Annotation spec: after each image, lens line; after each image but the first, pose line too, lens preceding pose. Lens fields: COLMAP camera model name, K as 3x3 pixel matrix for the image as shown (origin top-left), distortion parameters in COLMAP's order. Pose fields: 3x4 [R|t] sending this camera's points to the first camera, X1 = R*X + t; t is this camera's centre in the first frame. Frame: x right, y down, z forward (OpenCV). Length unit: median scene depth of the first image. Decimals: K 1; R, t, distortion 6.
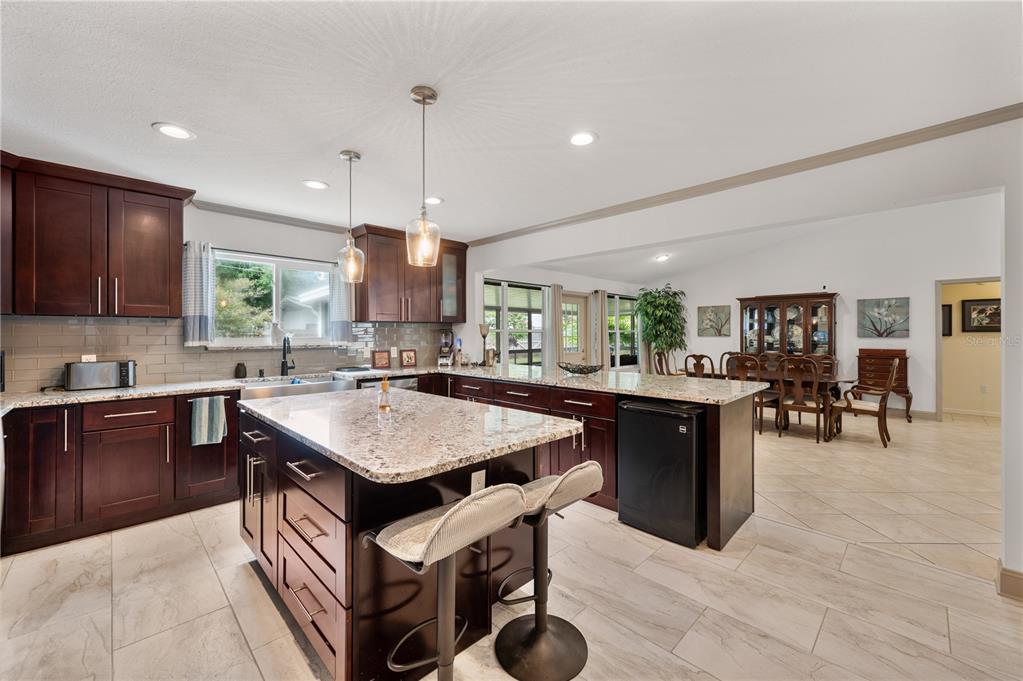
lens RADIAL K [[409.5, 0, 513.5], [0, 409.5, 333.4], [0, 0, 1]] dist [-0.000704, -0.000767]
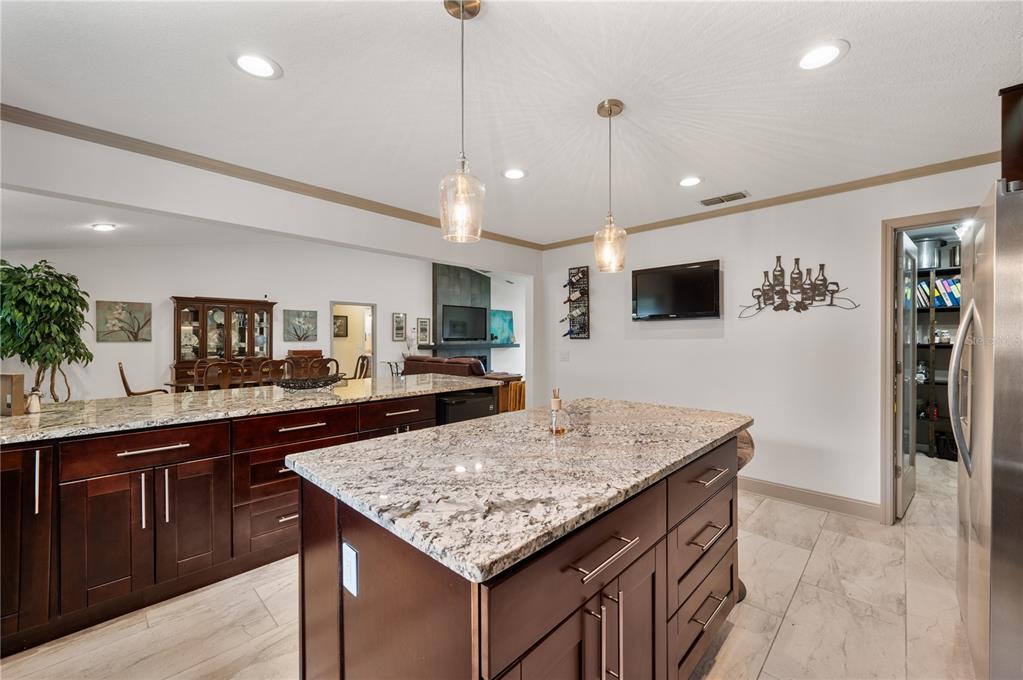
lens RADIAL K [[409.4, 0, 509.0], [0, 409.4, 338.8], [0, 0, 1]] dist [0.000636, -0.000483]
pose [[-0.019470, -0.000668, 0.999810, -0.368598], [-0.001512, 0.999999, 0.000638, 0.000832], [-0.999809, -0.001499, -0.019471, 0.373954]]
